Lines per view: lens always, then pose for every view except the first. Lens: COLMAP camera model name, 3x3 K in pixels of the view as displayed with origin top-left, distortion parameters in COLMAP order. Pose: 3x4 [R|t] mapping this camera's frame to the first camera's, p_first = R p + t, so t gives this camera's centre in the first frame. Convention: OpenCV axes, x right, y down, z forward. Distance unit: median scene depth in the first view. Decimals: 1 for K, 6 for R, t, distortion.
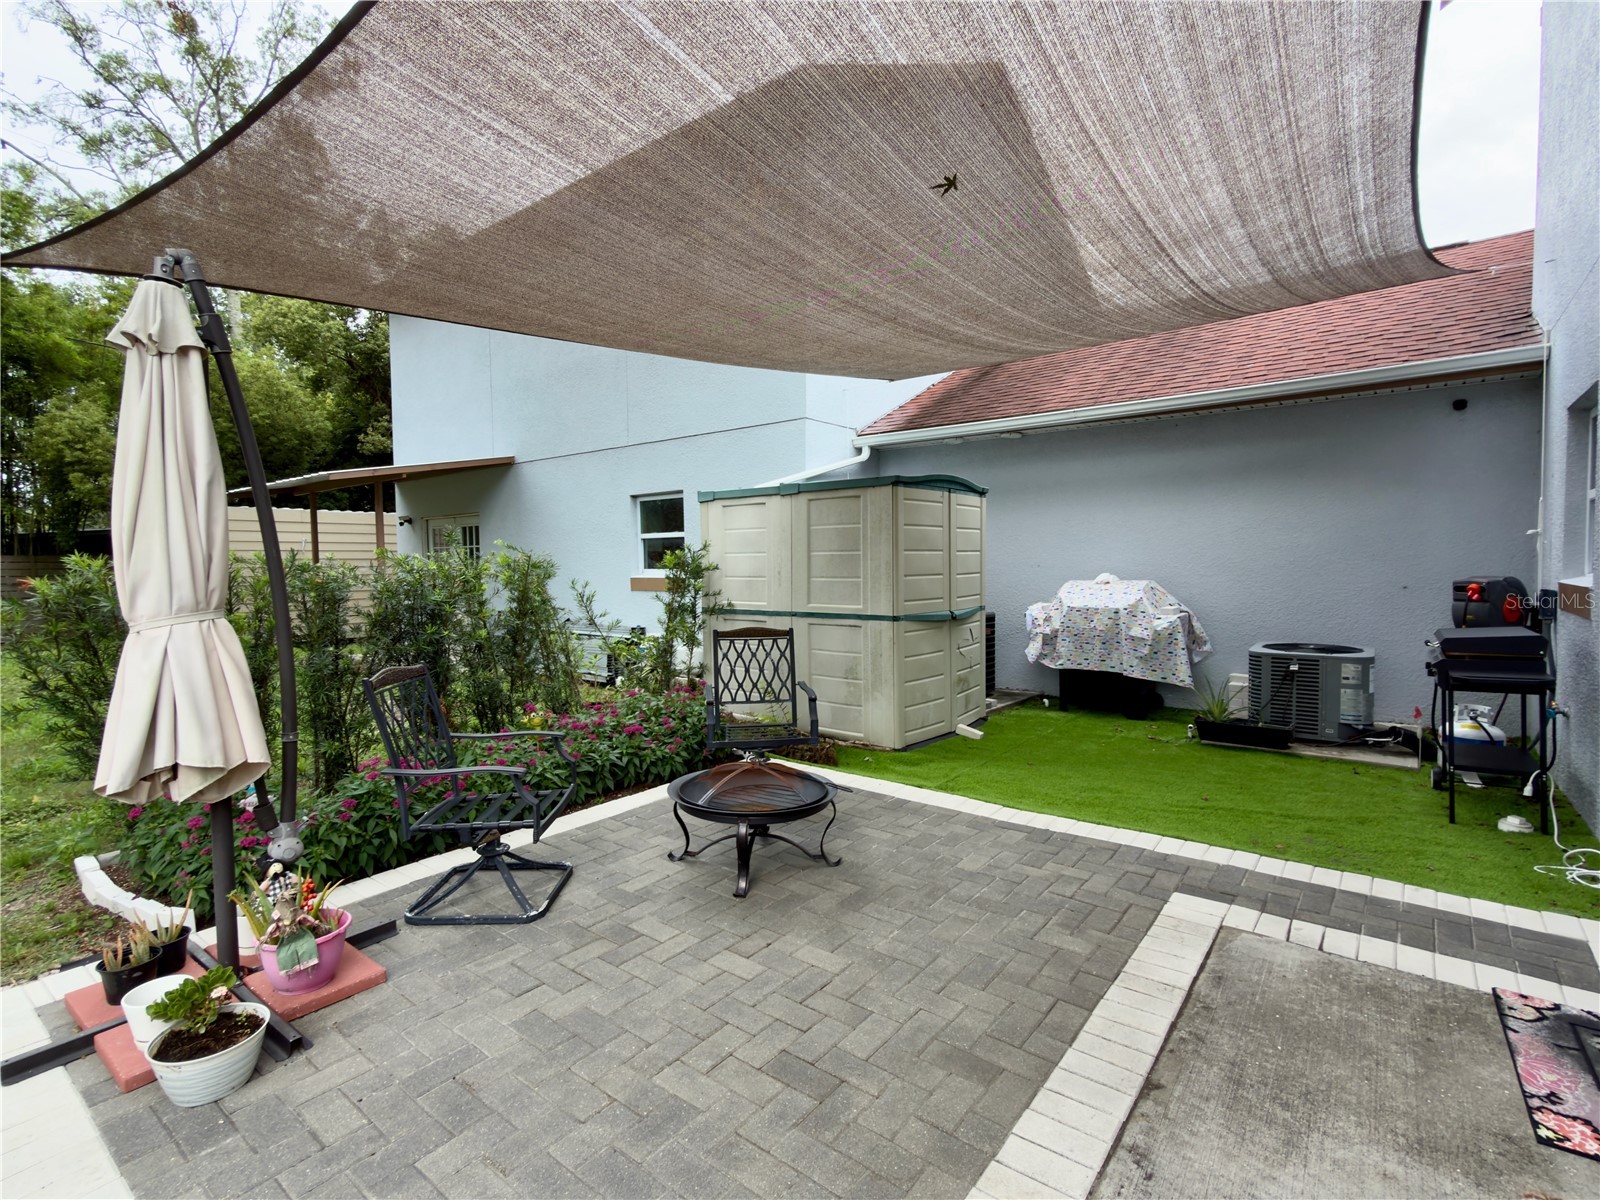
lens RADIAL K [[761.1, 0, 795.8], [0, 761.1, 602.7], [0, 0, 1]] dist [0.002952, -0.000181]
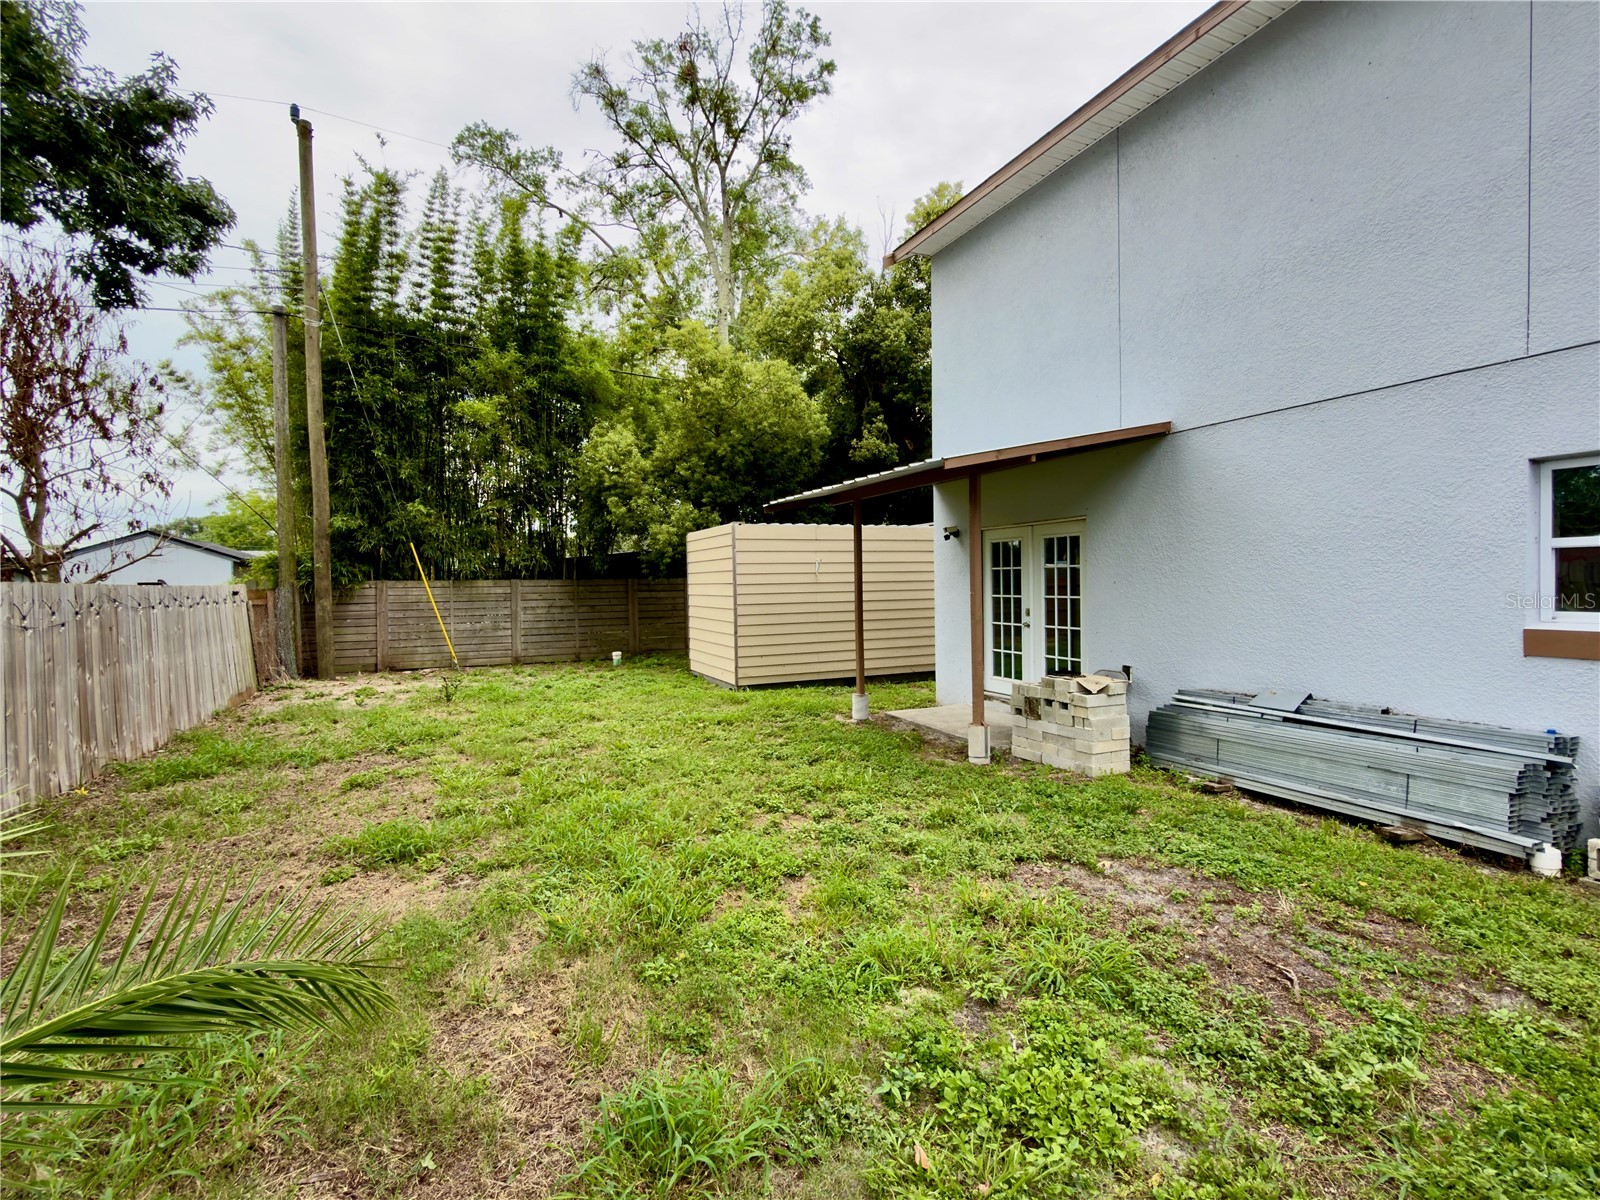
lens RADIAL K [[761.1, 0, 803.0], [0, 761.1, 602.7], [0, 0, 1]] dist [0.002952, -0.000181]
pose [[0.886619, 0.007052, -0.462447, -0.215605], [-0.013495, 0.999852, -0.010627, -0.021052], [0.462304, 0.015663, 0.886583, 0.194679]]
